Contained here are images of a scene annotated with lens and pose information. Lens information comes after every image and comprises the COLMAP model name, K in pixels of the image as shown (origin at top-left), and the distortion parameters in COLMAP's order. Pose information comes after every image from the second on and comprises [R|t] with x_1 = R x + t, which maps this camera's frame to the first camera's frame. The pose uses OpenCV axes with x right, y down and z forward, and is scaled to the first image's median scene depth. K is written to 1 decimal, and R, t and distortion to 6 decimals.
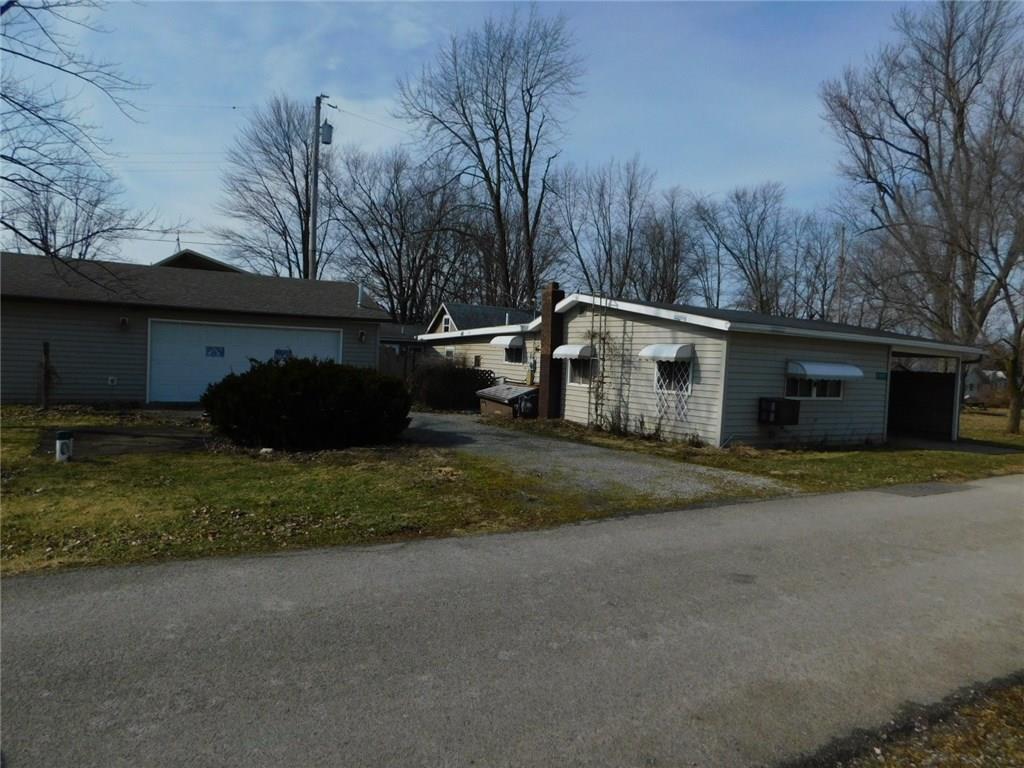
lens RADIAL K [[672.3, 0, 511.9], [0, 672.3, 385.4], [0, 0, 1]] dist [-0.030415, 0.006777]
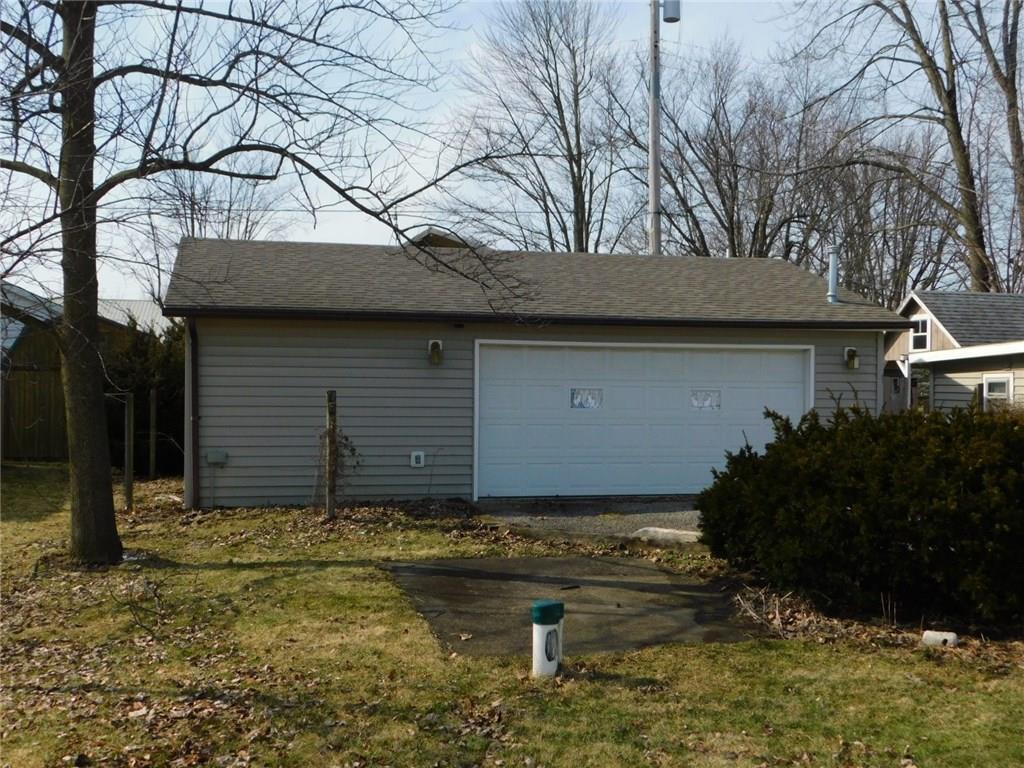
lens RADIAL K [[1089.5, 0, 508.2], [0, 1089.5, 386.0], [0, 0, 1]] dist [-0.031398, 0.000000]
pose [[0.955501, -0.035091, -0.292895, -0.232056], [0.020146, 0.998344, -0.053887, -0.014367], [0.294301, 0.045588, 0.954625, 0.157015]]
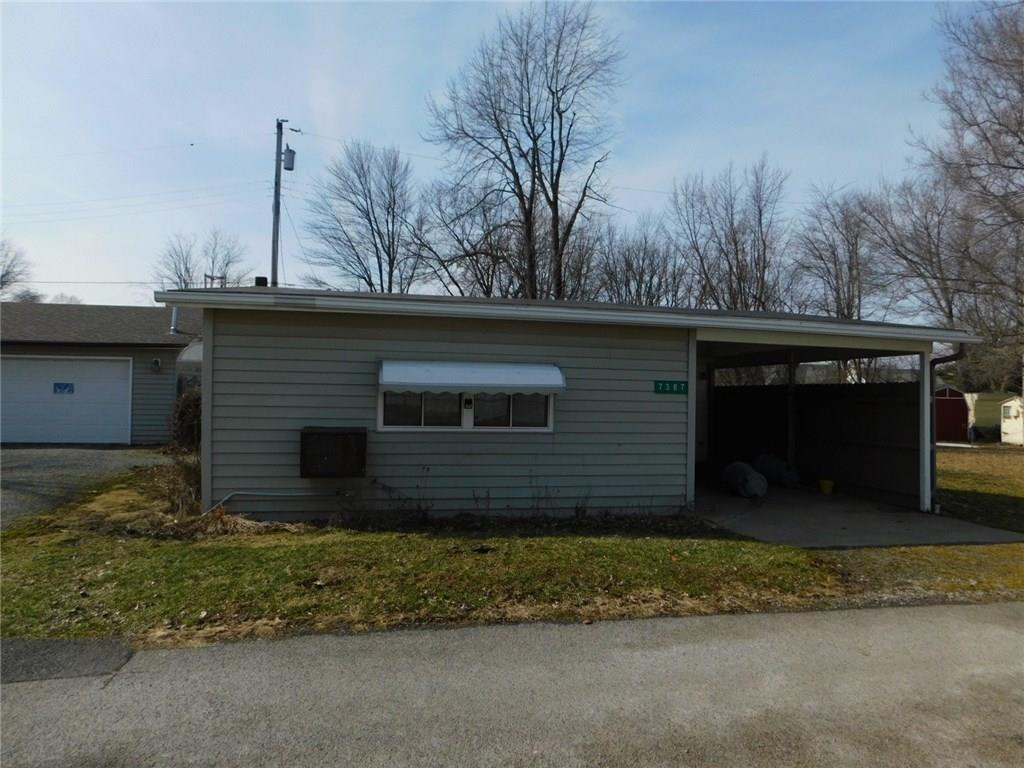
lens RADIAL K [[672.3, 0, 509.8], [0, 672.3, 380.2], [0, 0, 1]] dist [-0.030415, 0.006777]
pose [[0.946218, -0.035355, -0.321593, 0.471568], [0.011257, 0.997007, -0.076489, 0.015487], [0.323335, 0.068755, 0.943783, 0.352299]]
